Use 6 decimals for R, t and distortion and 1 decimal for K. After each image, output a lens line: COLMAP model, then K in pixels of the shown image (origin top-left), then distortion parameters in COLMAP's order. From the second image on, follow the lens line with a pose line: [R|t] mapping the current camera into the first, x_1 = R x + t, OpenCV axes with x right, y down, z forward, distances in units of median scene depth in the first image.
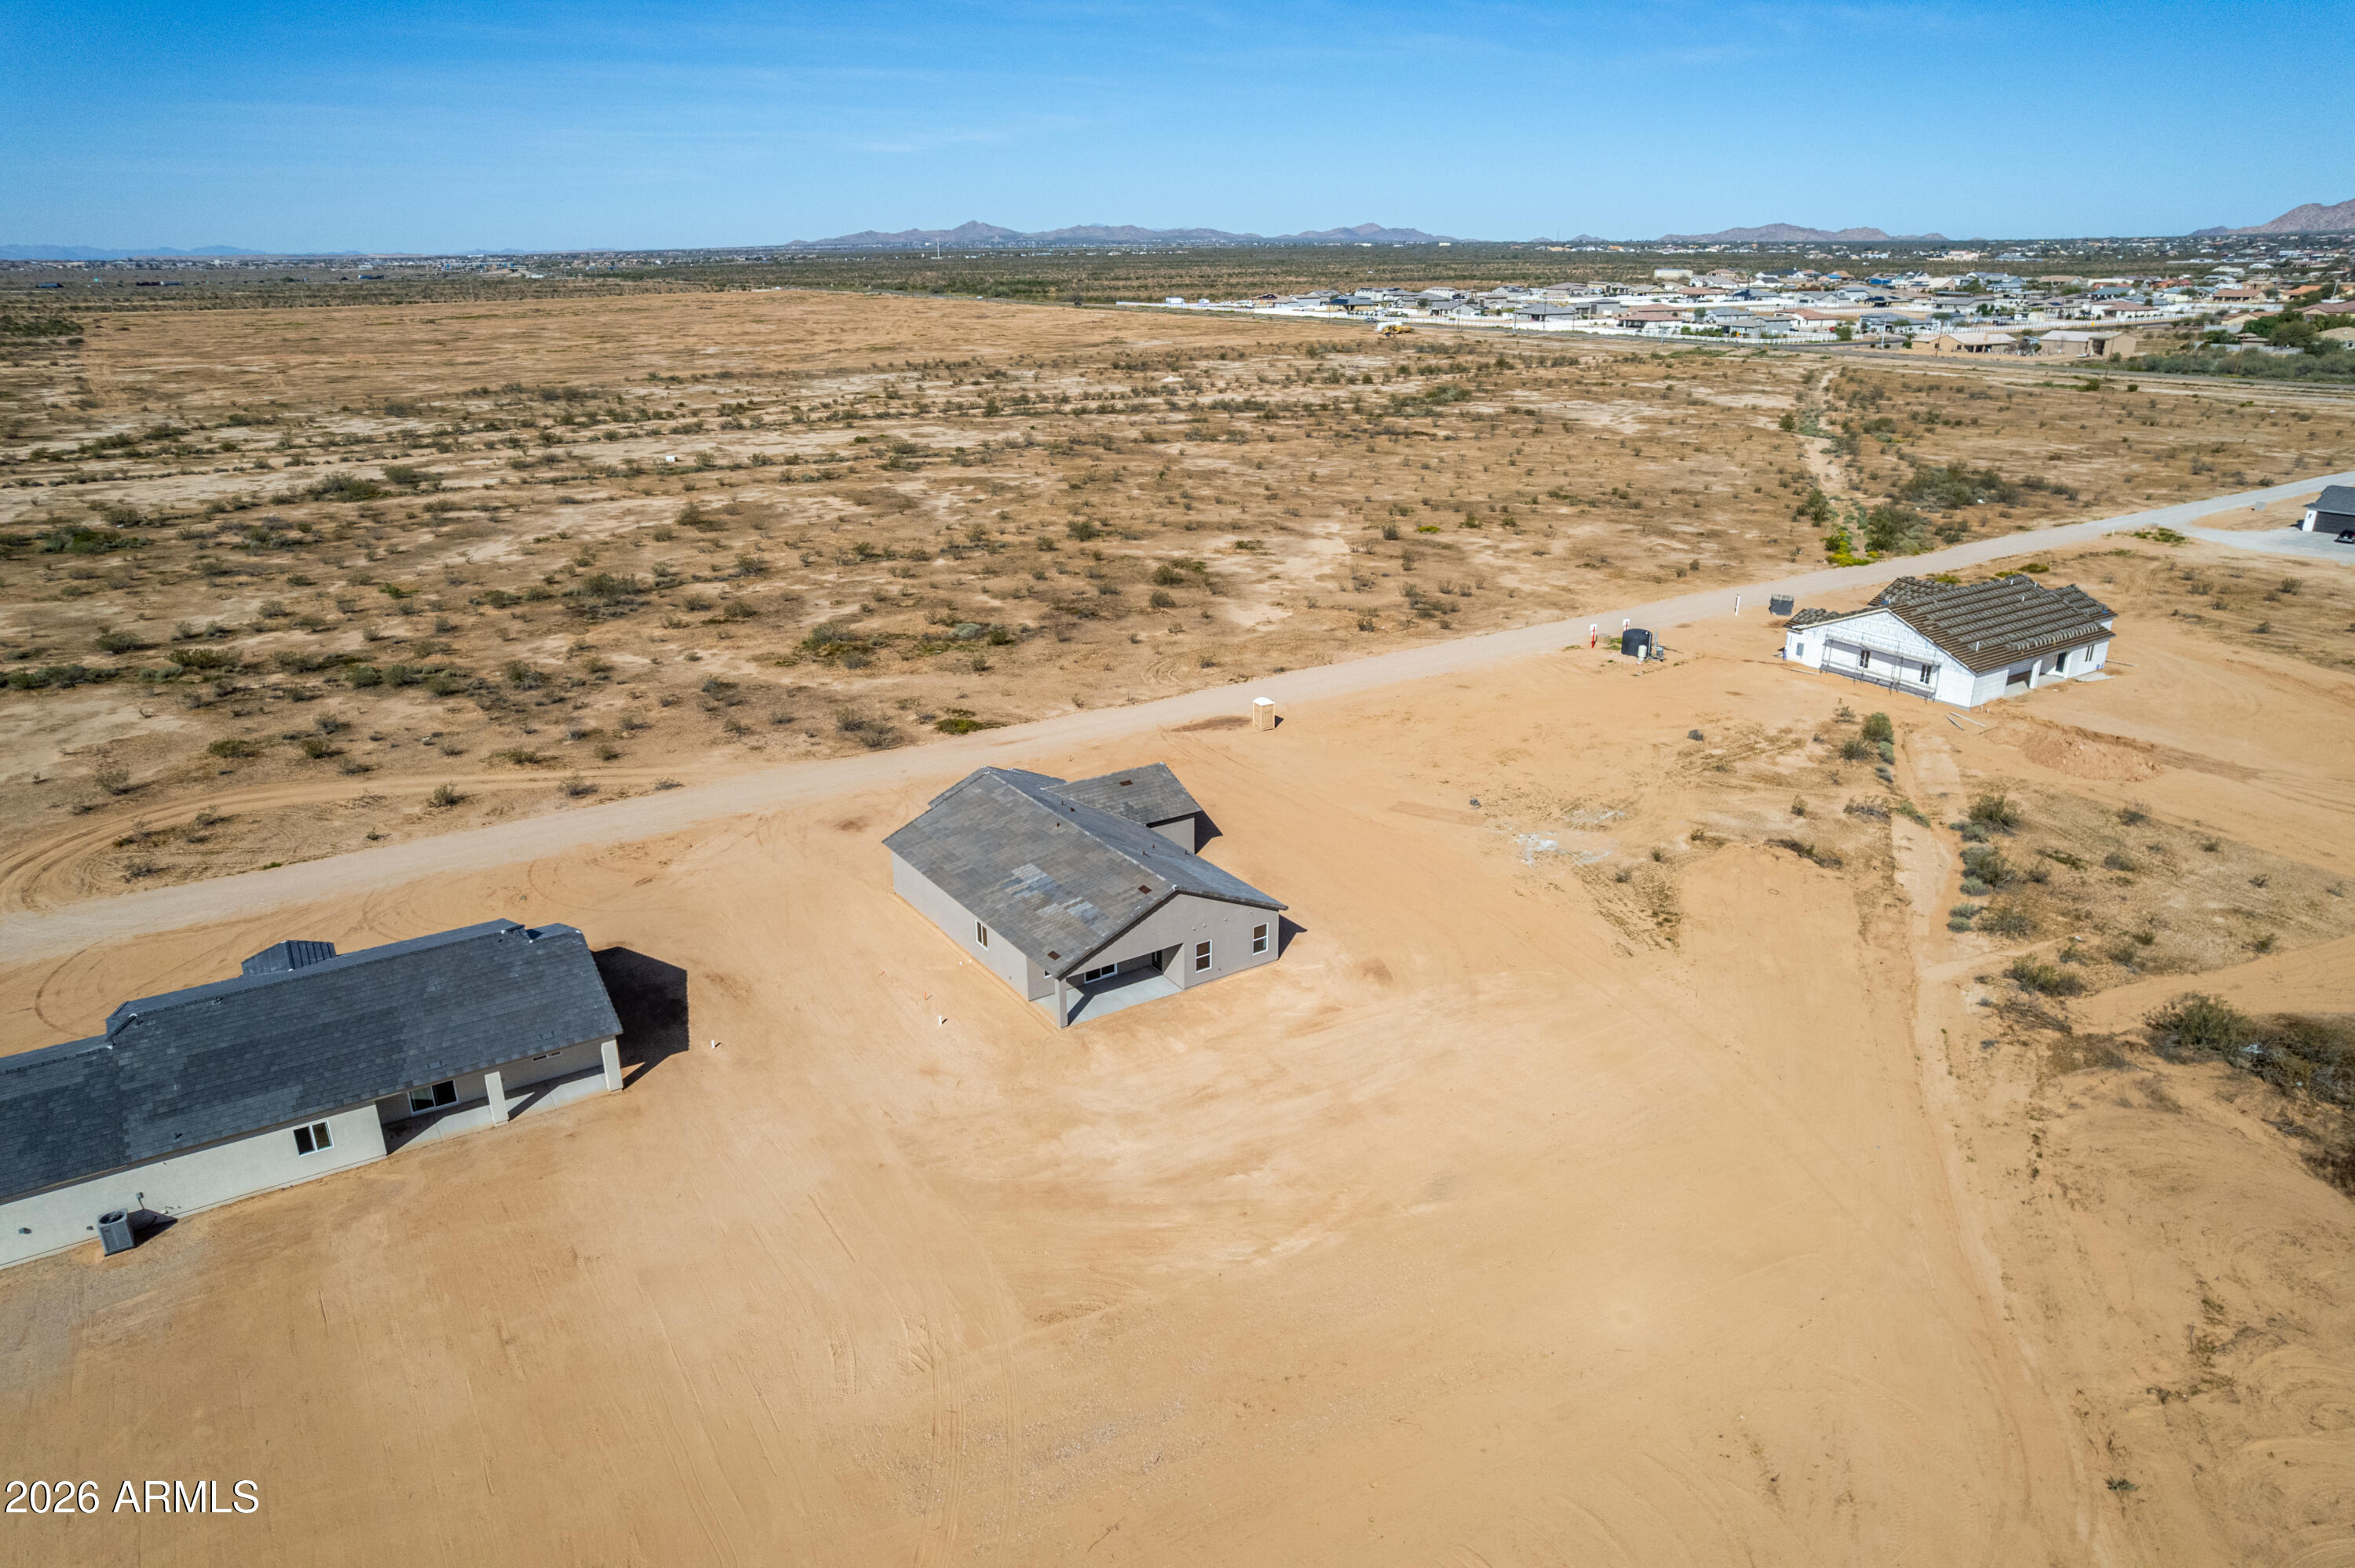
lens RADIAL K [[1511.6, 0, 1186.5], [0, 1511.6, 792.2], [0, 0, 1]] dist [-0.070941, 0.058306]
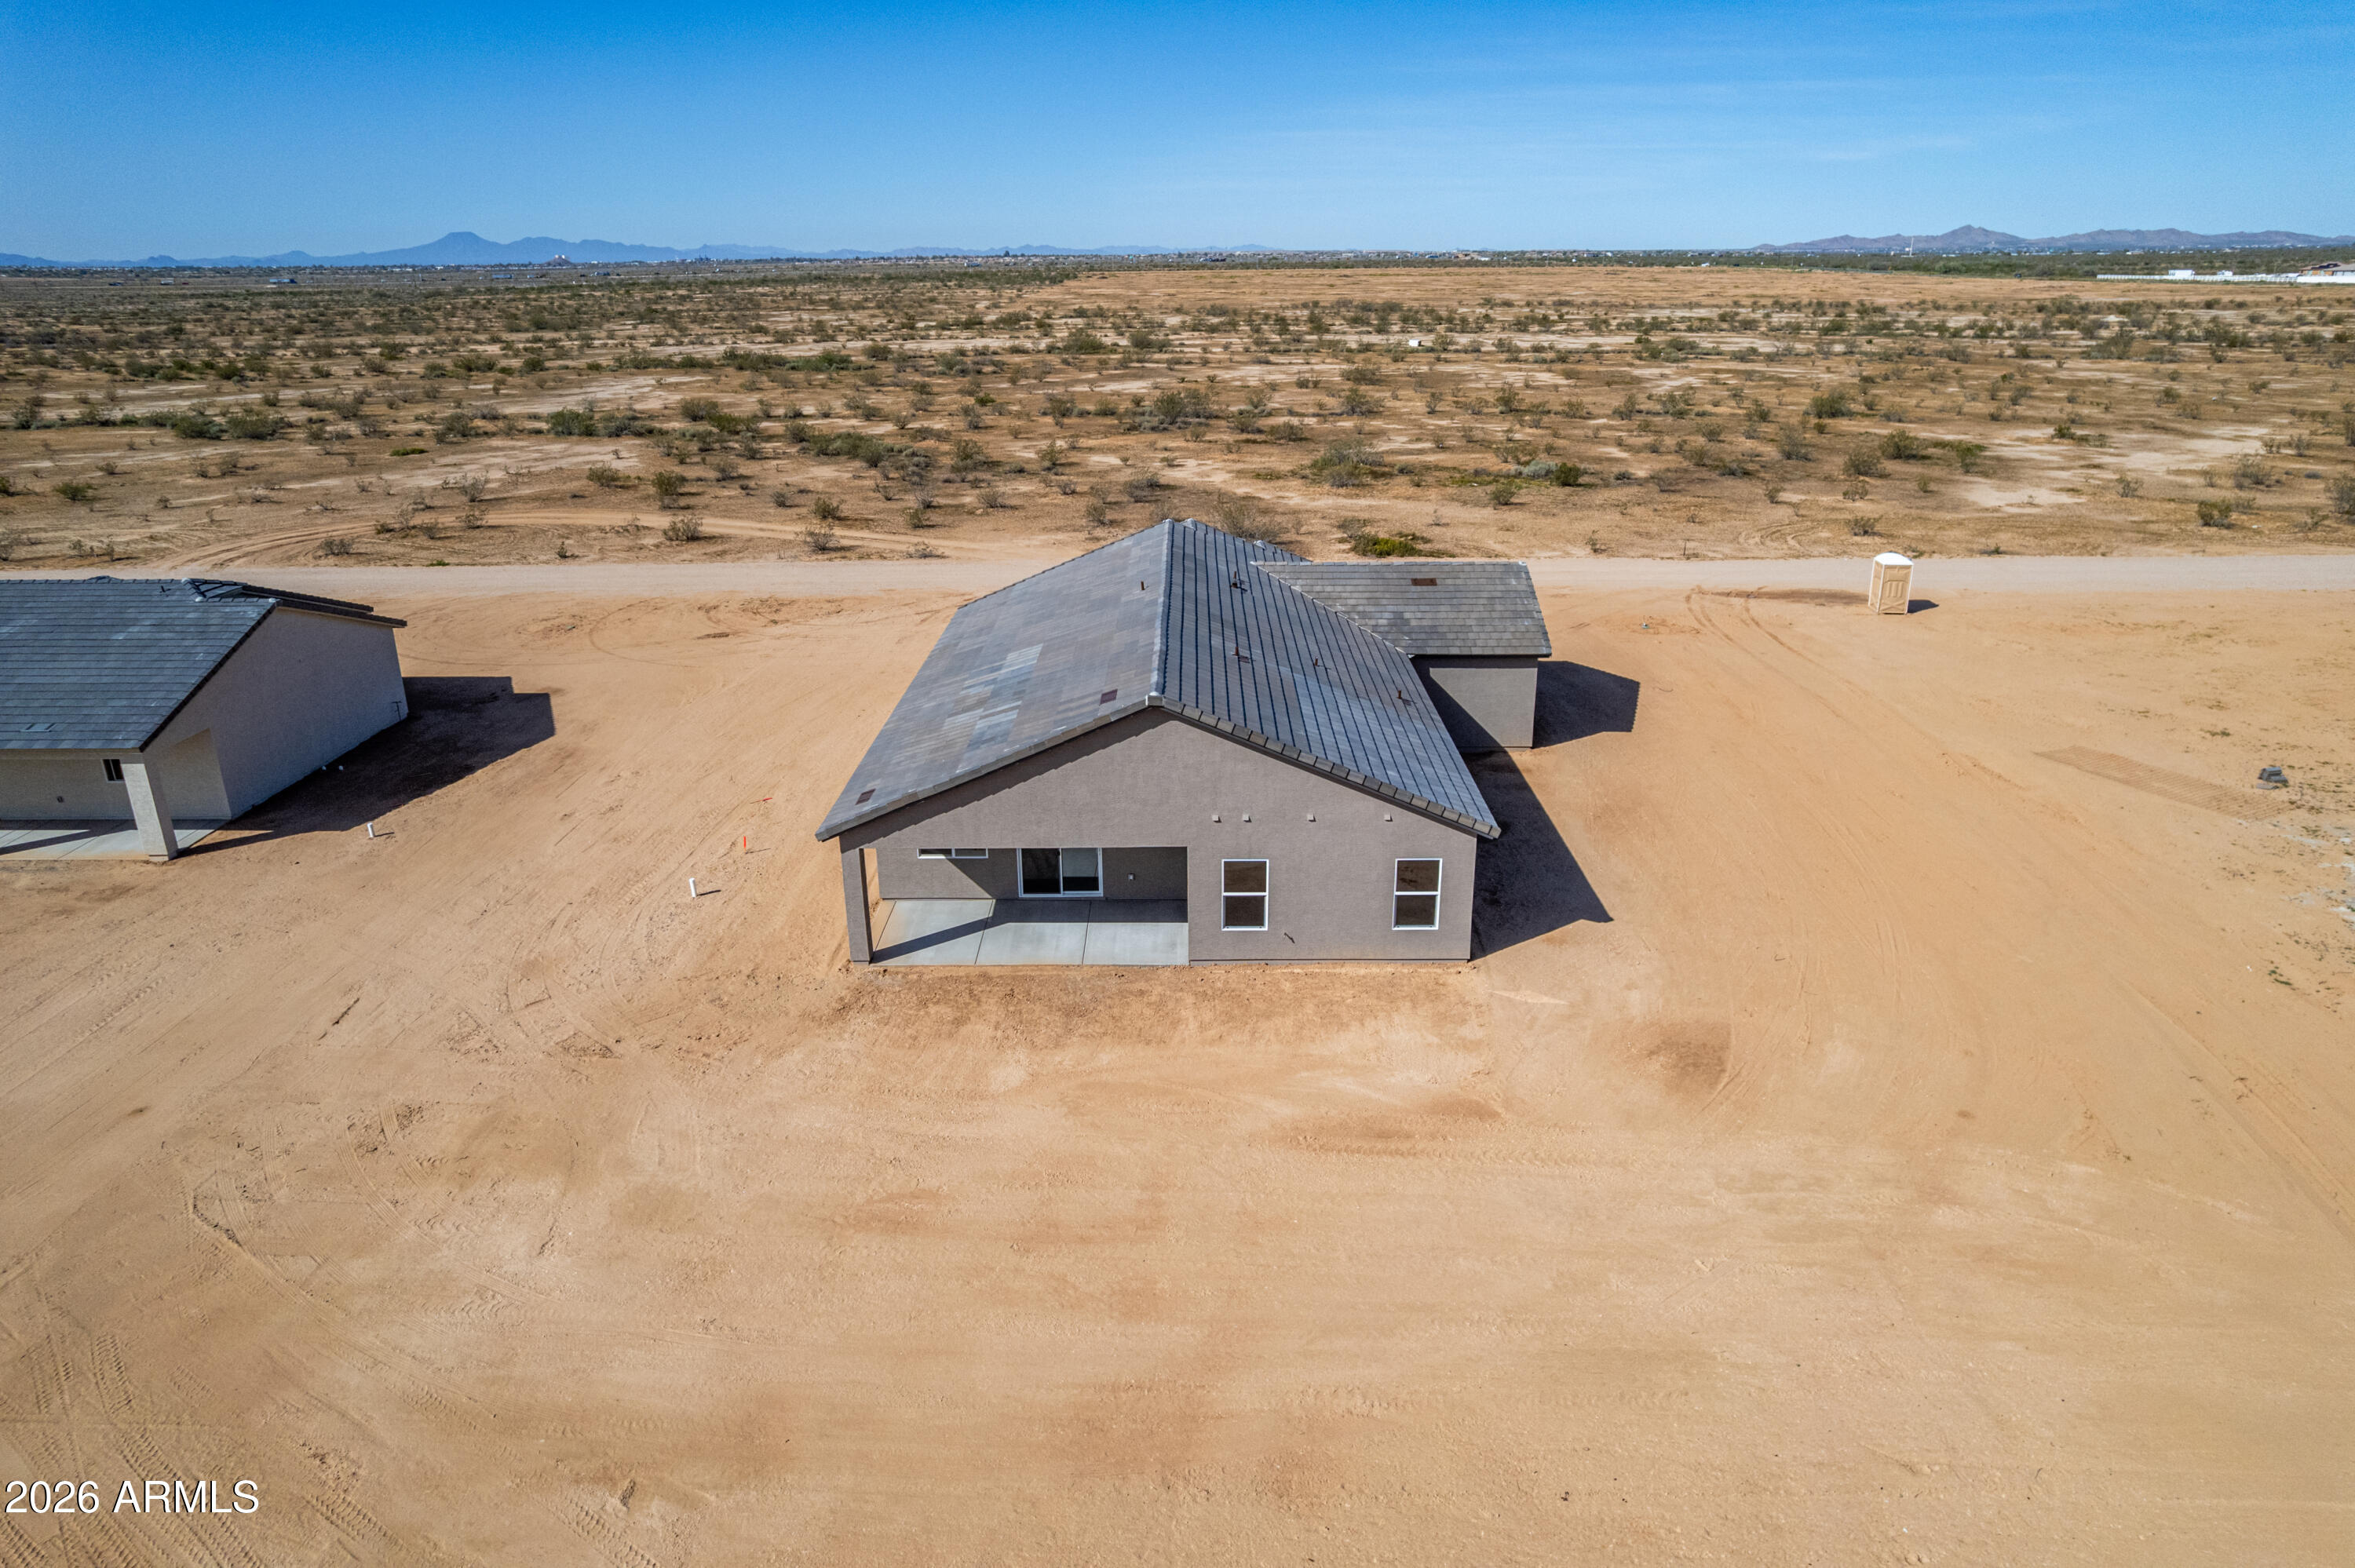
lens RADIAL K [[1511.6, 0, 1182.9], [0, 1511.6, 782.6], [0, 0, 1]] dist [-0.070941, 0.058306]
pose [[0.827480, 0.184947, -0.530162, 0.158804], [-0.190408, 0.980677, 0.044920, 0.048216], [0.528225, 0.063777, 0.846706, 0.487262]]
